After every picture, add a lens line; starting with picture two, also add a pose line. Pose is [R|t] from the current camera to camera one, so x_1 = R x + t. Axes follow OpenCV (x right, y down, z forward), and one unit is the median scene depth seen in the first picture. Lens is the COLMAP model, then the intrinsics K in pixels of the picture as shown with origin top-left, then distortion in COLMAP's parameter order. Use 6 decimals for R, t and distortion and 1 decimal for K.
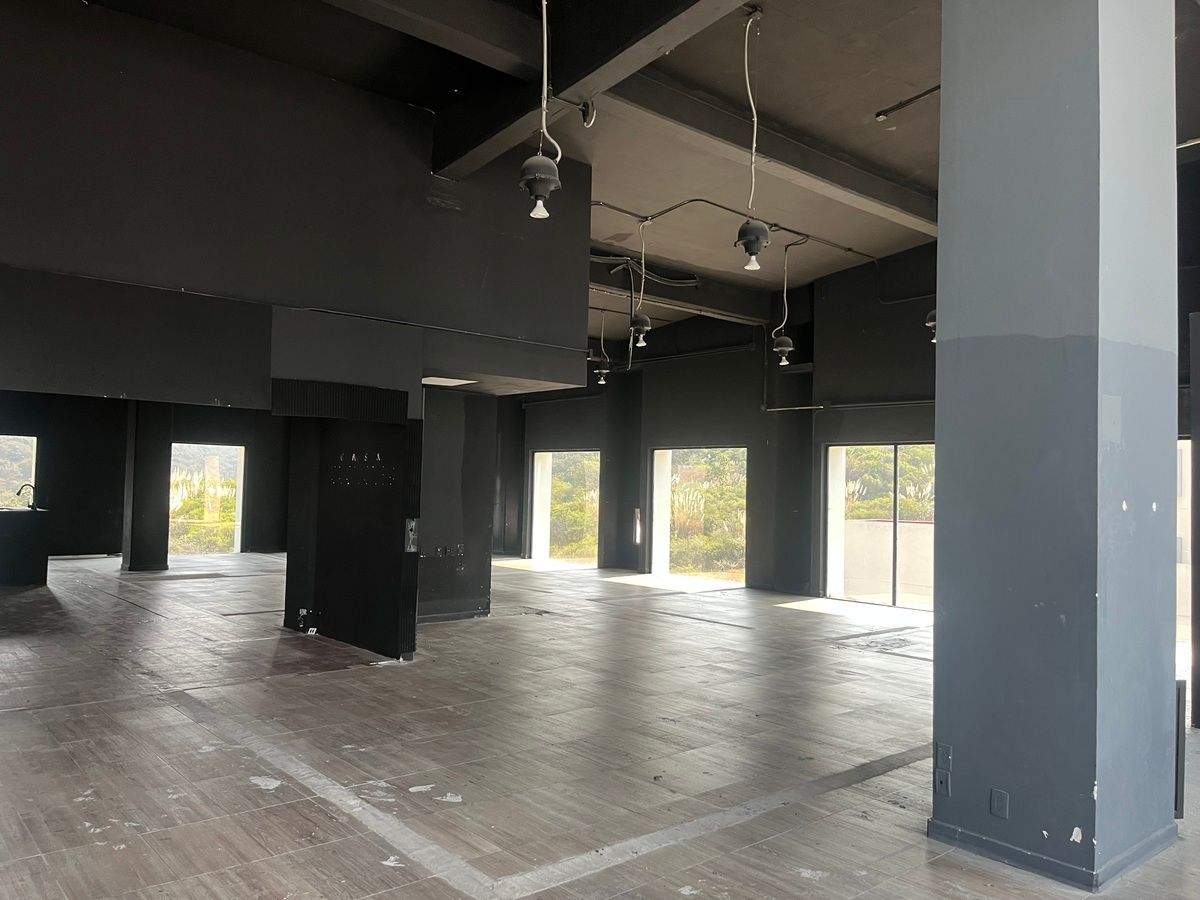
lens RADIAL K [[903.2, 0, 591.1], [0, 903.2, 452.3], [0, 0, 1]] dist [0.065253, -0.073945]
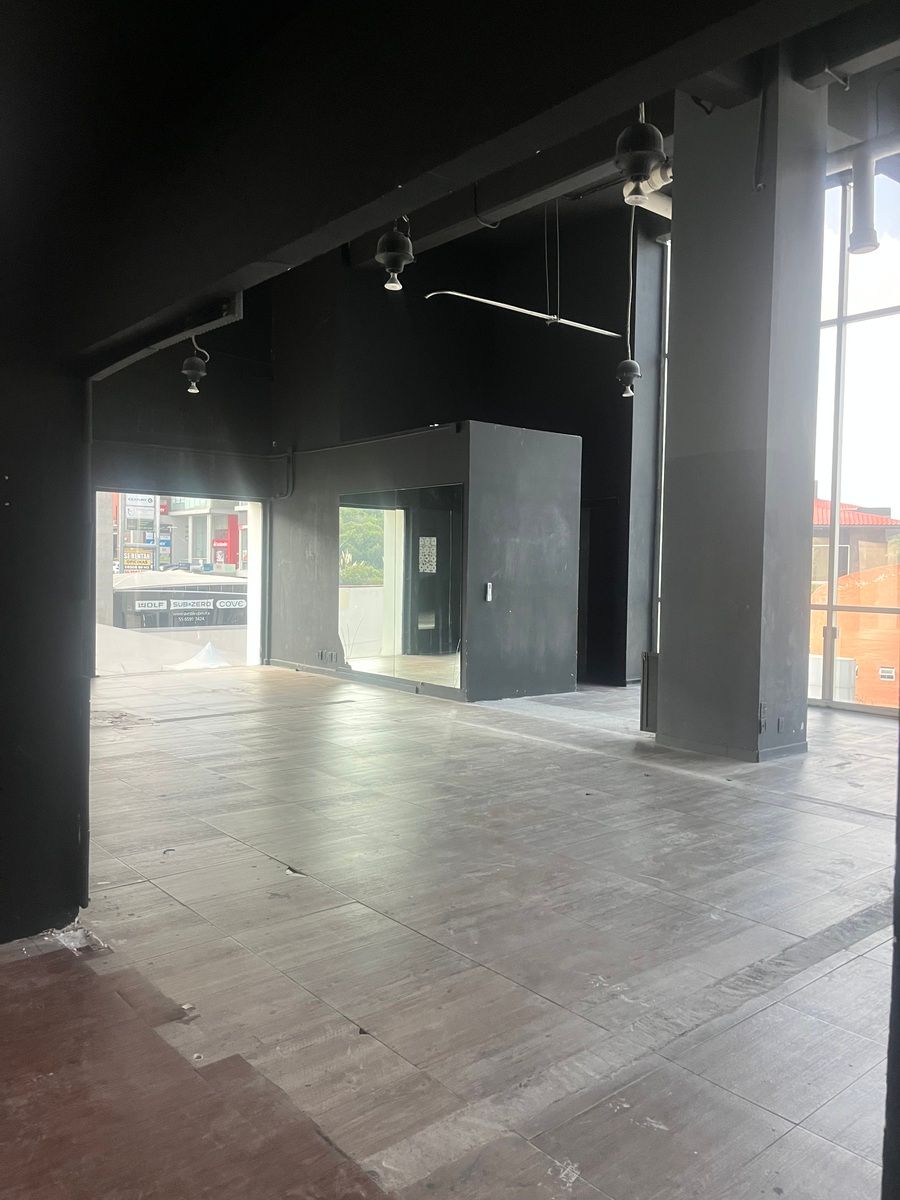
lens RADIAL K [[903.2, 0, 450.9], [0, 903.2, 598.2], [0, 0, 1]] dist [0.065253, -0.073945]
pose [[-0.001251, -0.057560, 0.998341, -0.957593], [-0.051872, 0.997002, 0.057418, 0.057849], [-0.998653, -0.051714, -0.004233, 1.245372]]
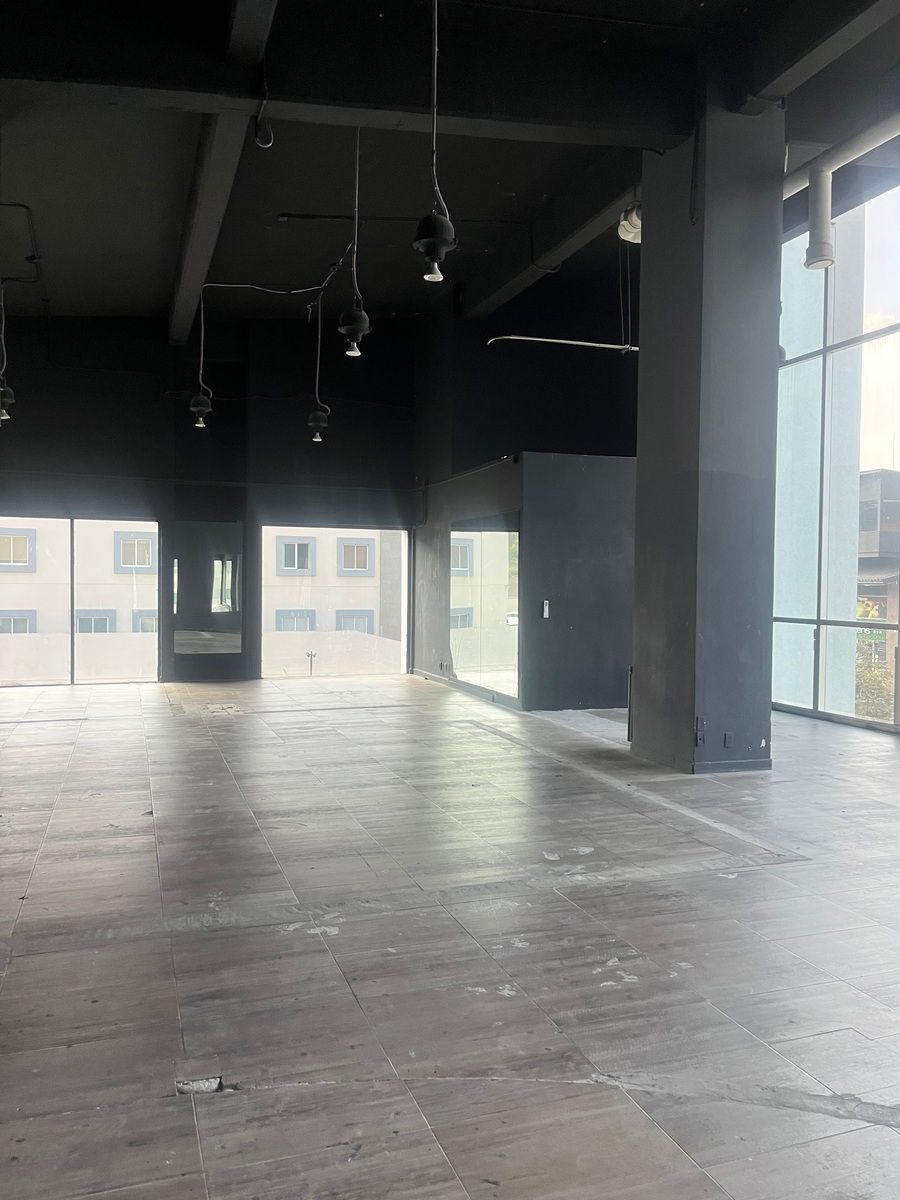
lens RADIAL K [[903.2, 0, 446.2], [0, 903.2, 605.5], [0, 0, 1]] dist [0.065253, -0.073945]
pose [[0.354055, -0.043785, 0.934199, -1.043429], [-0.034807, 0.997594, 0.059948, 0.028321], [-0.934576, -0.053742, 0.351680, 0.685247]]
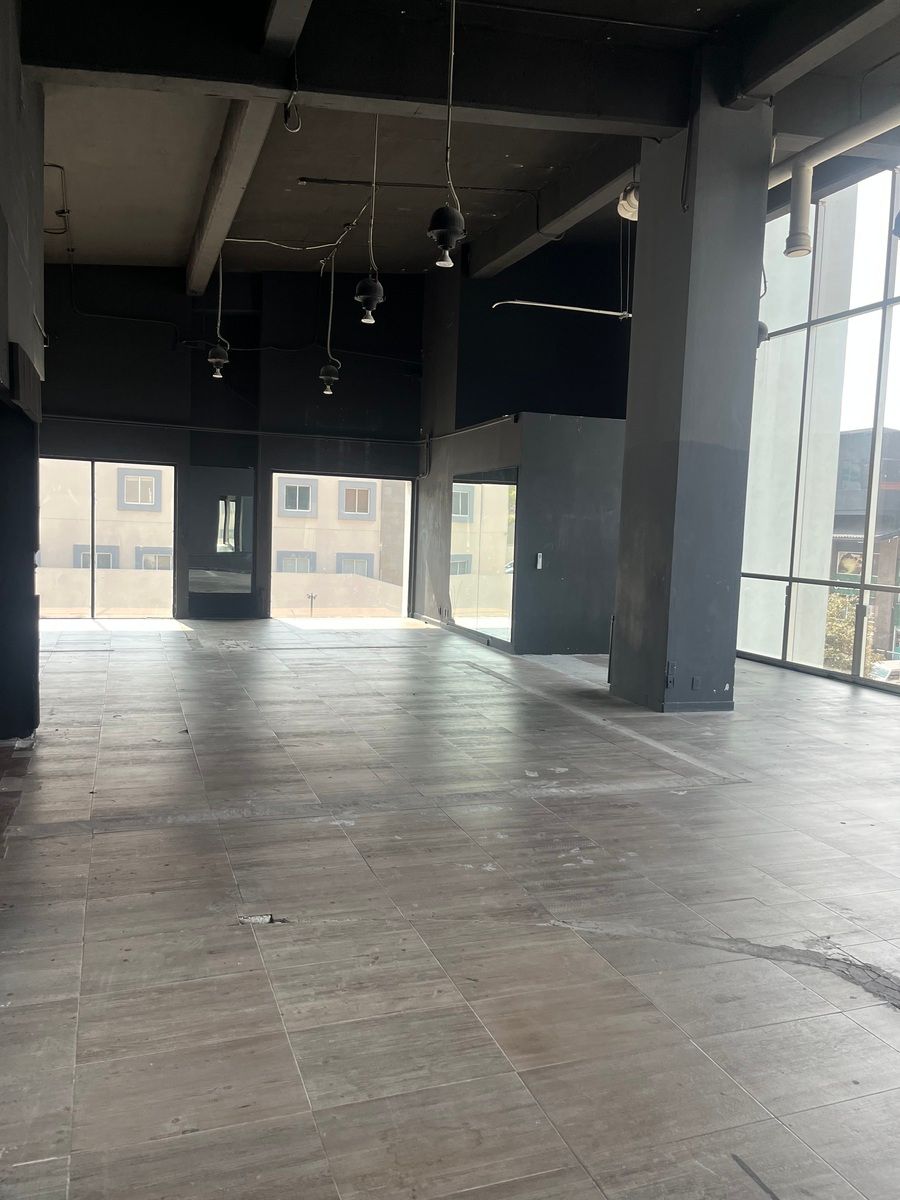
lens RADIAL K [[903.2, 0, 452.7], [0, 903.2, 604.3], [0, 0, 1]] dist [0.065253, -0.073945]
pose [[0.347273, -0.089610, 0.933473, -1.180997], [-0.062747, 0.990973, 0.118473, 0.009898], [-0.935663, -0.099715, 0.338515, 0.638370]]
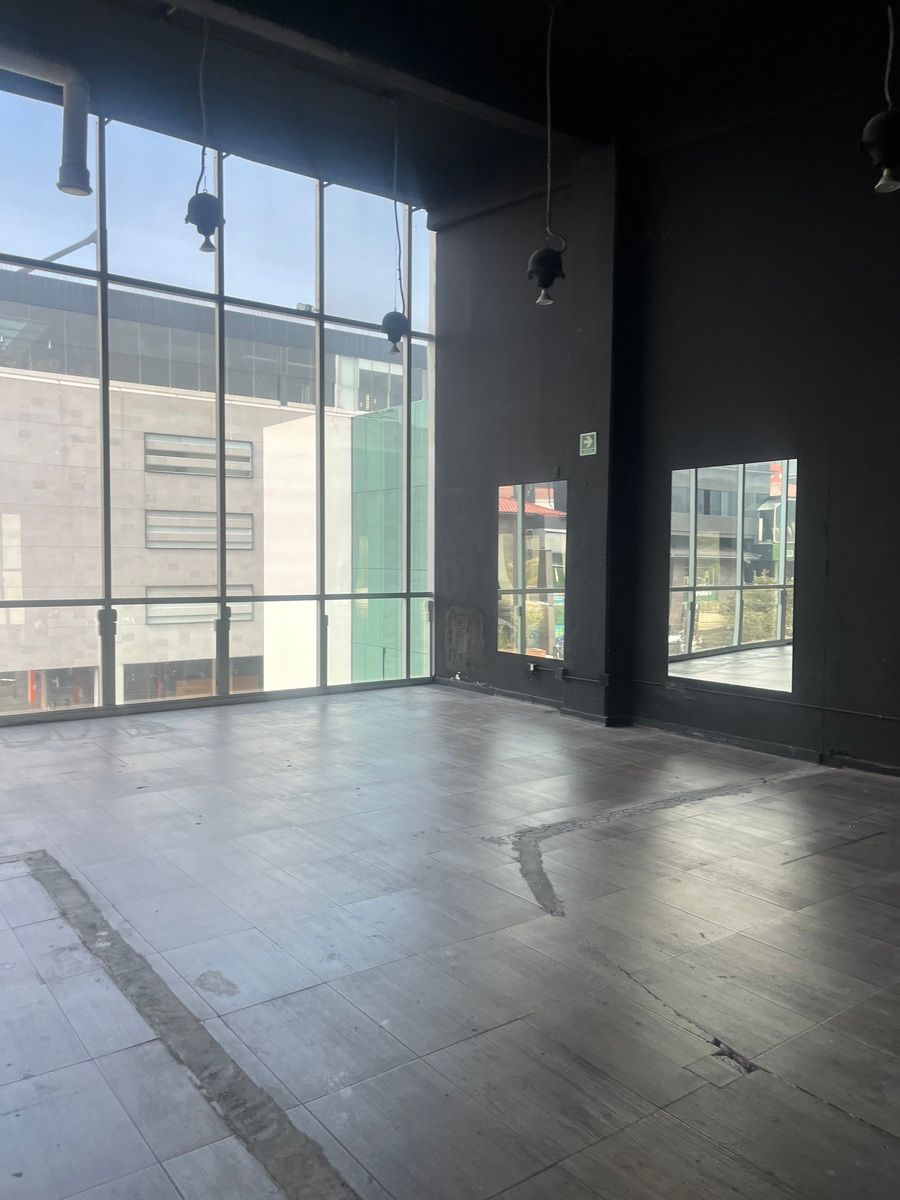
lens RADIAL K [[903.2, 0, 427.3], [0, 903.2, 612.1], [0, 0, 1]] dist [0.065253, -0.073945]
pose [[-0.996204, -0.035810, 0.079346, -0.499315], [-0.033541, 0.998995, 0.029743, 0.057915], [-0.080331, 0.026969, -0.996403, 1.488577]]
